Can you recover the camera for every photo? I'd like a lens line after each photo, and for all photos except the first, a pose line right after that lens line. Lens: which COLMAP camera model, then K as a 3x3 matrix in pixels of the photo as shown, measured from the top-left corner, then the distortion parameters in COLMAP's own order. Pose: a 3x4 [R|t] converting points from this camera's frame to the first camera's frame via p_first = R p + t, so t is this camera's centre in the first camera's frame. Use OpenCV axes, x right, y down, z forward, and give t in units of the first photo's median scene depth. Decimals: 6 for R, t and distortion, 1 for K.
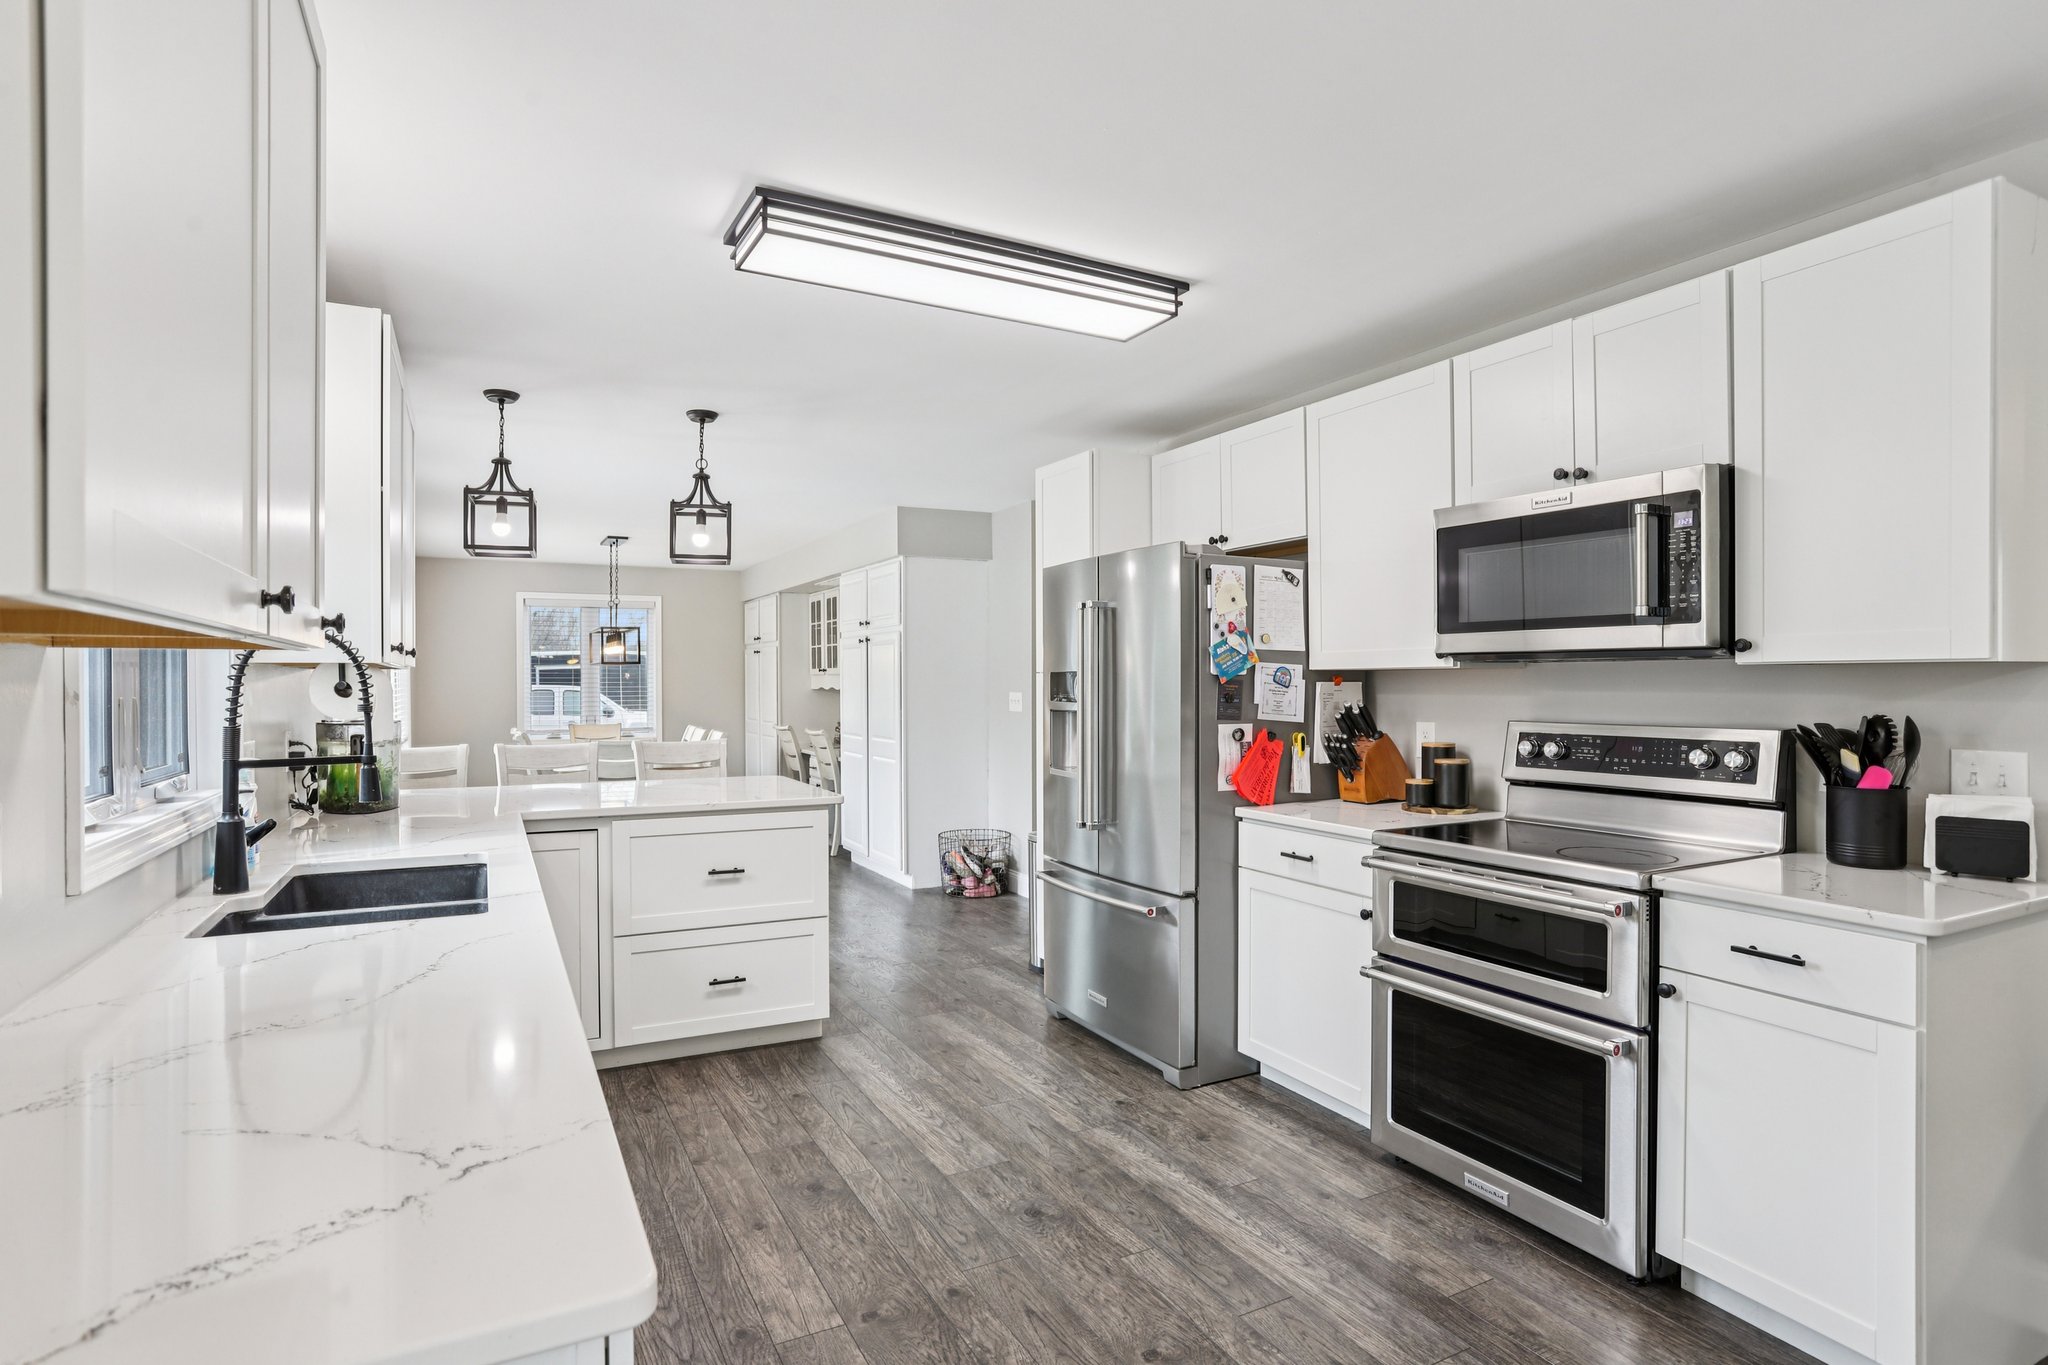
lens RADIAL K [[1039.7, 0, 1024.3], [0, 1039.7, 699.8], [0, 0, 1]] dist [-0.061682, 0.029881]
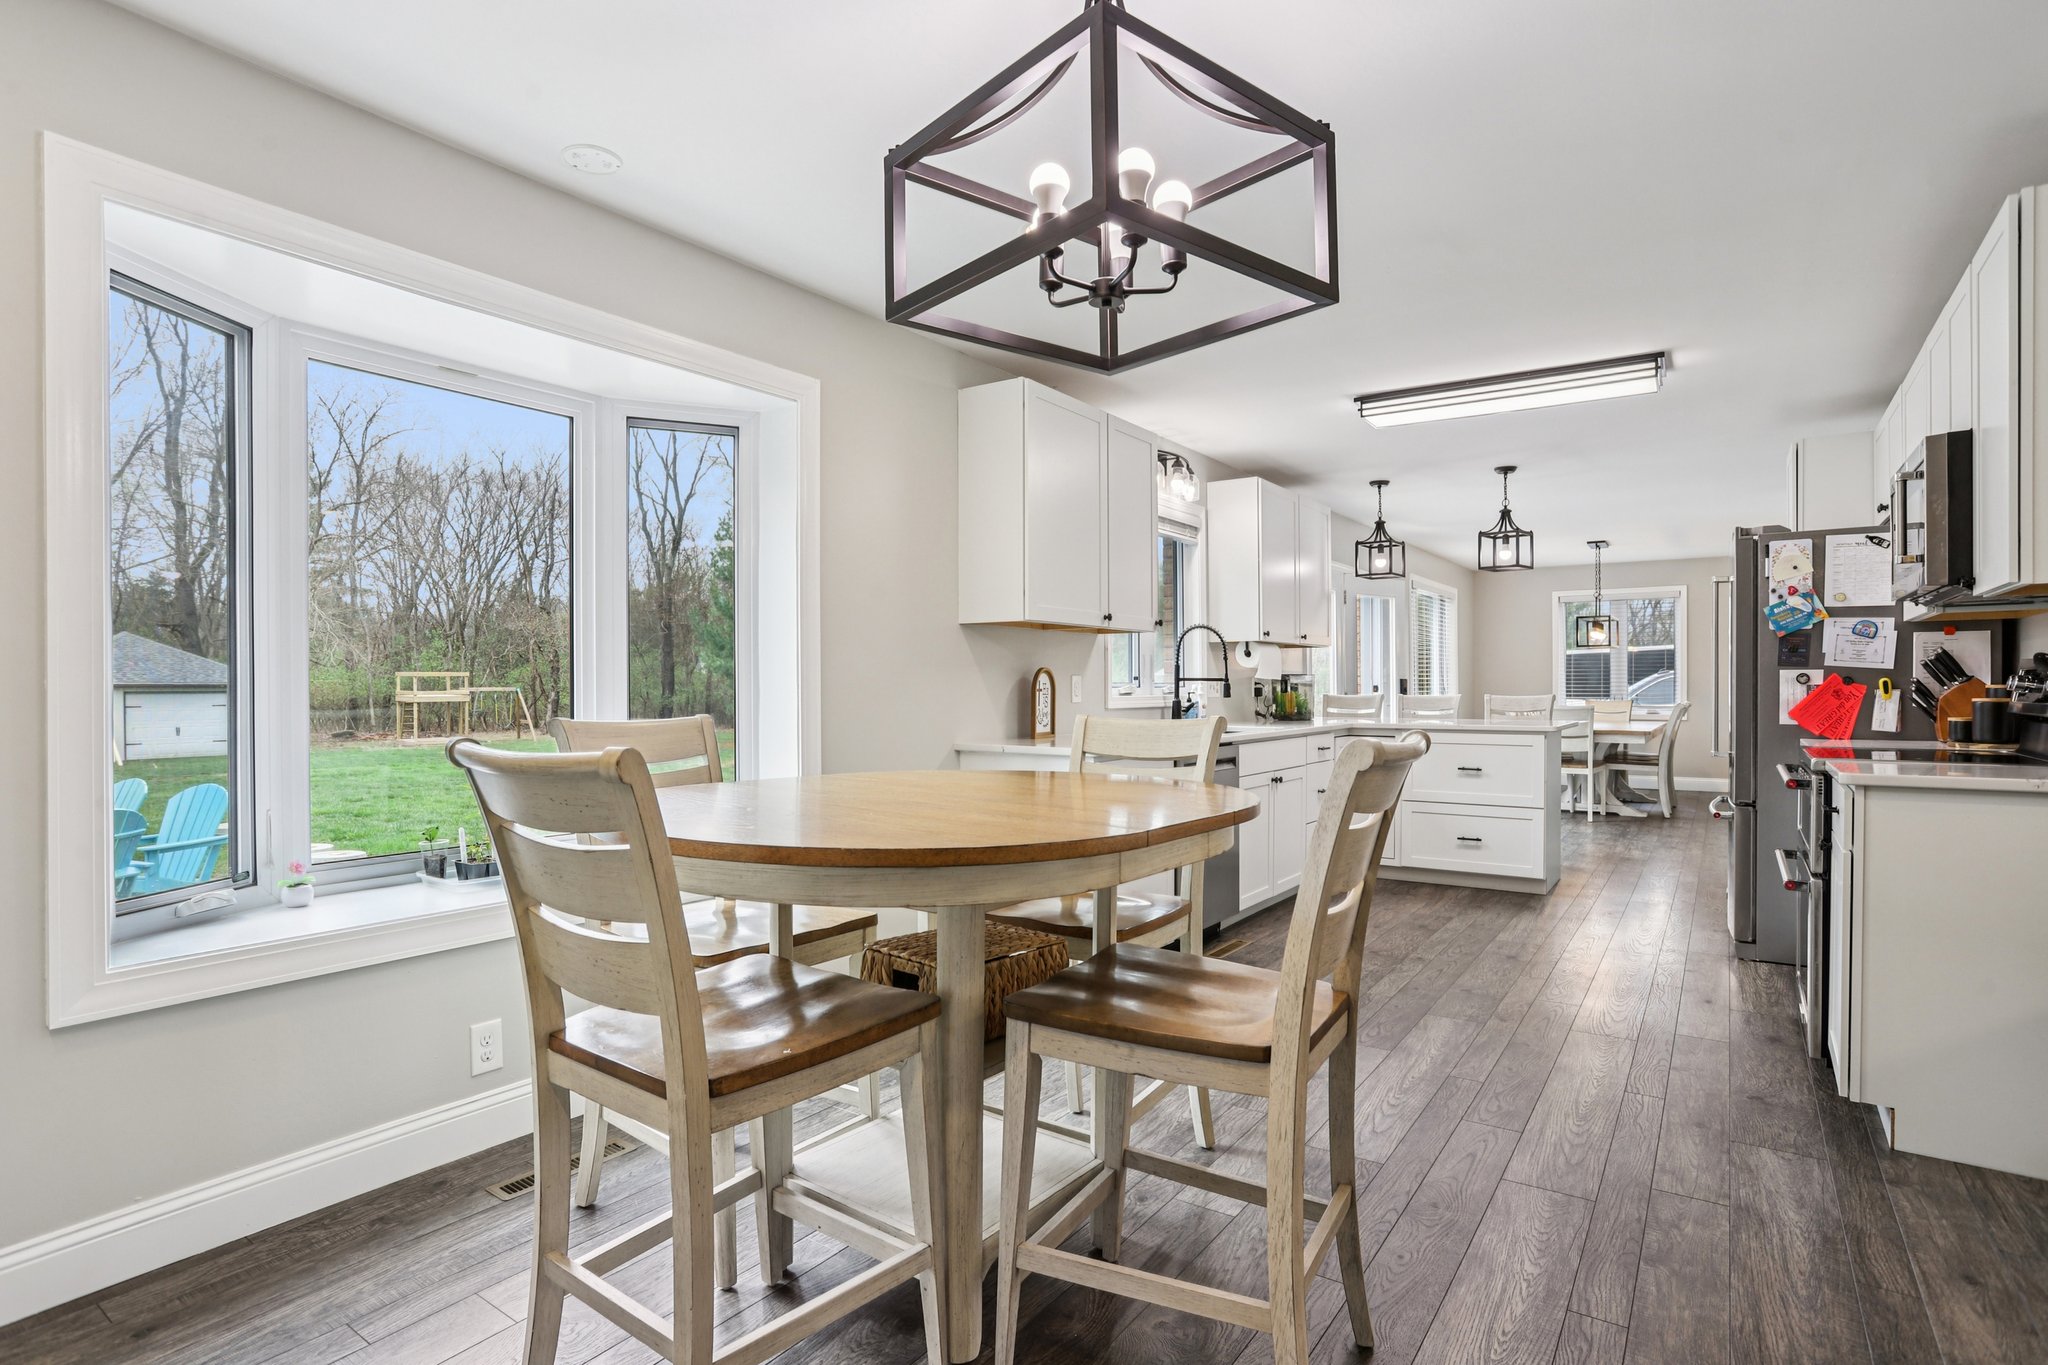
lens RADIAL K [[1039.7, 0, 999.8], [0, 1039.7, 713.7], [0, 0, 1]] dist [-0.061682, 0.029881]
pose [[0.447845, 0.024230, -0.893783, 0.854938], [-0.011899, 0.999706, 0.021140, 0.061611], [0.894032, 0.001168, 0.448002, -0.372346]]
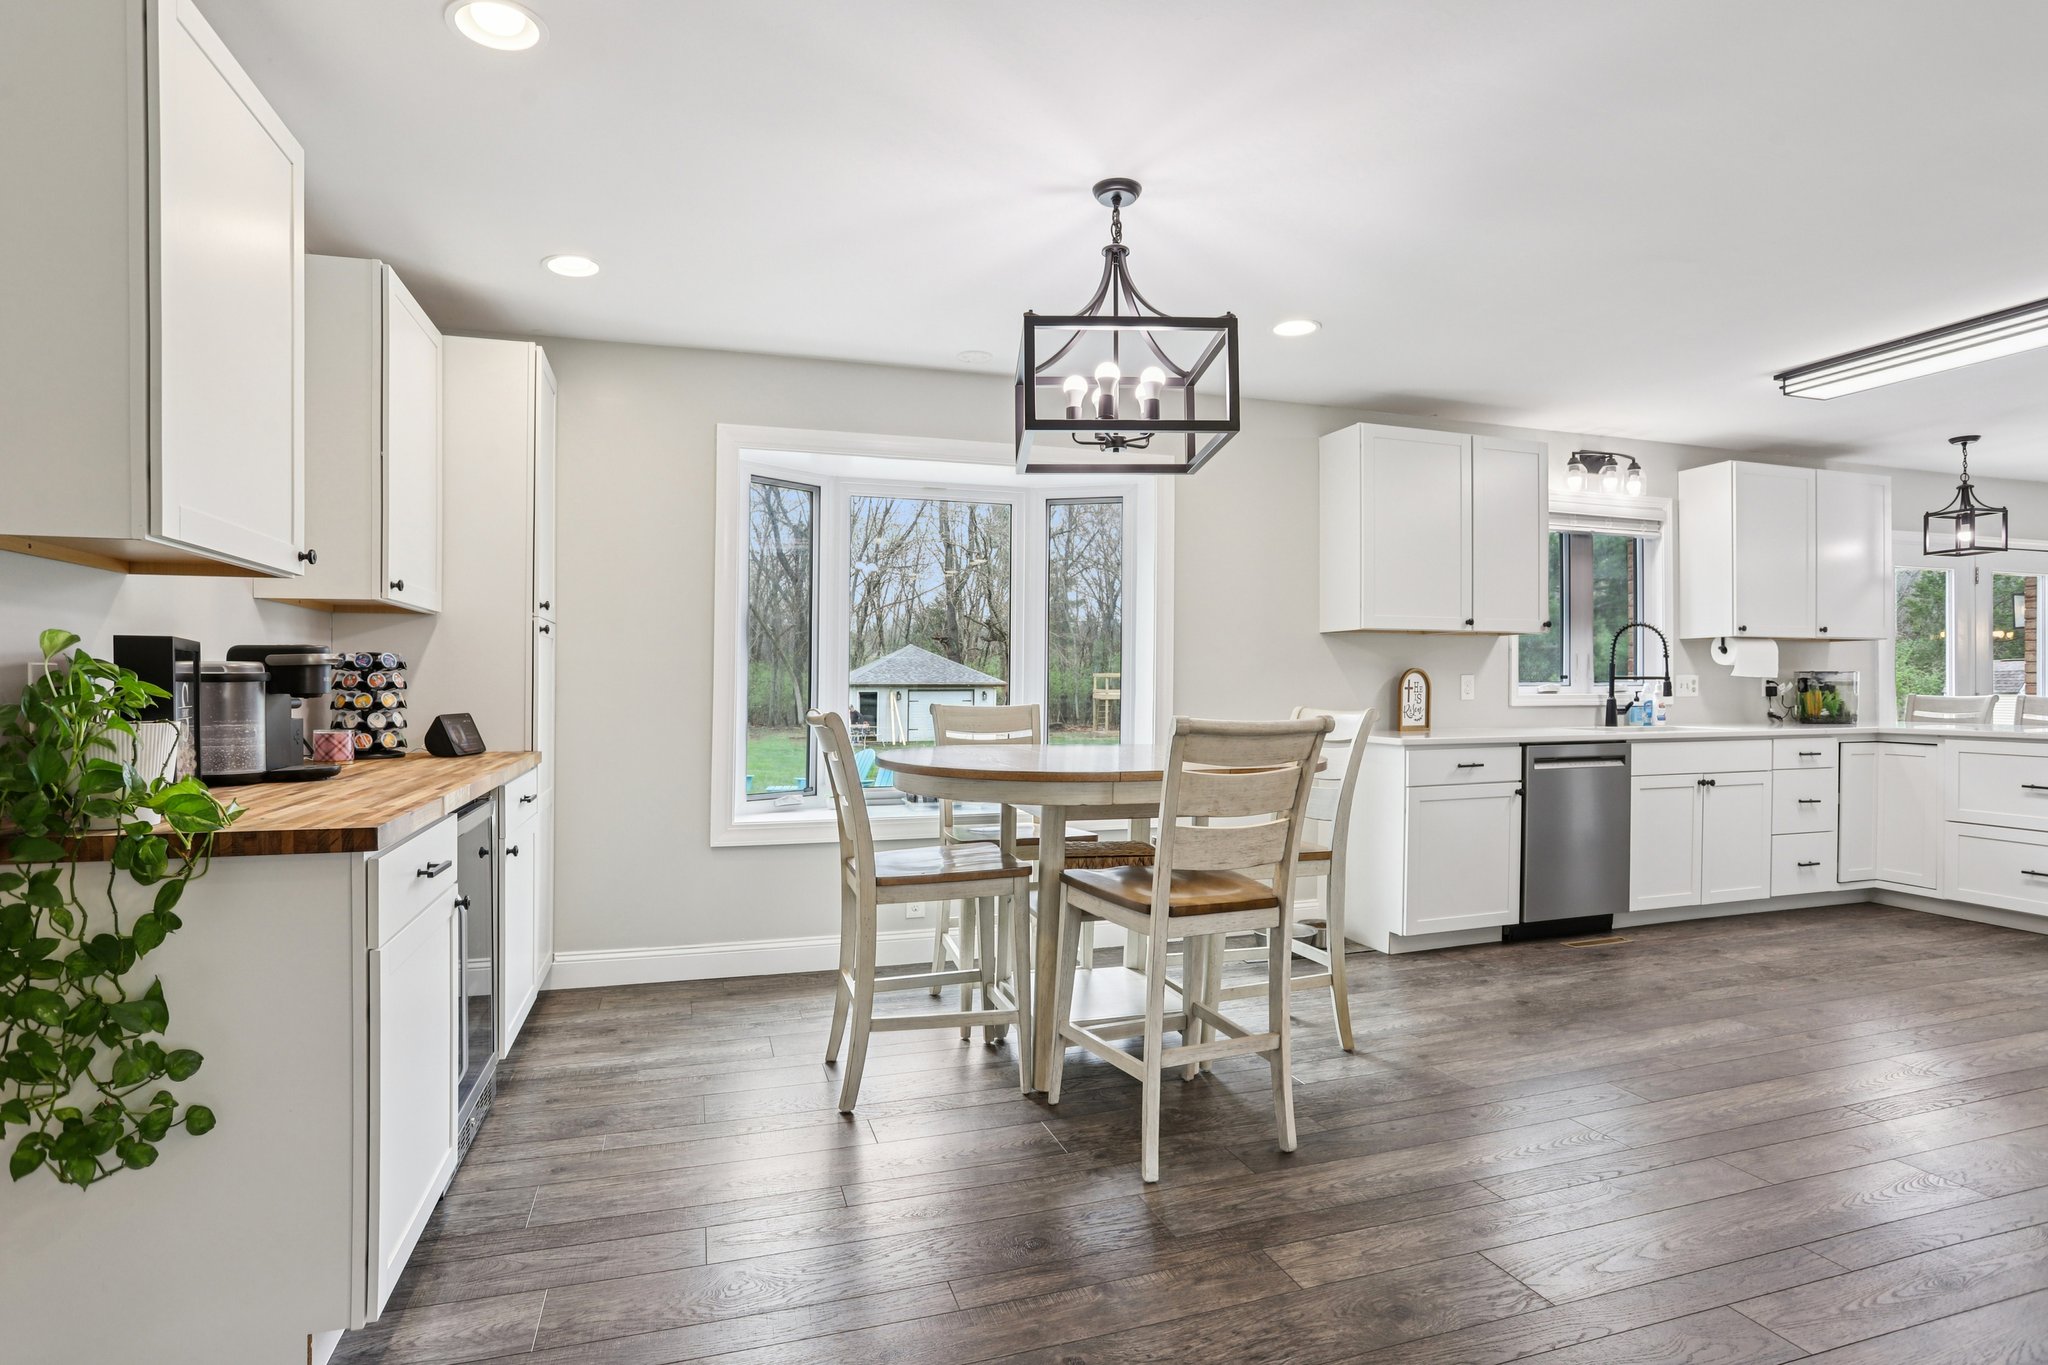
lens RADIAL K [[1039.7, 0, 1009.0], [0, 1039.7, 699.9], [0, 0, 1]] dist [-0.061682, 0.029881]
pose [[-0.170282, 0.013308, -0.985306, 1.245576], [-0.012631, 0.999797, 0.015686, 0.059692], [0.985314, 0.015116, -0.170079, -0.049715]]
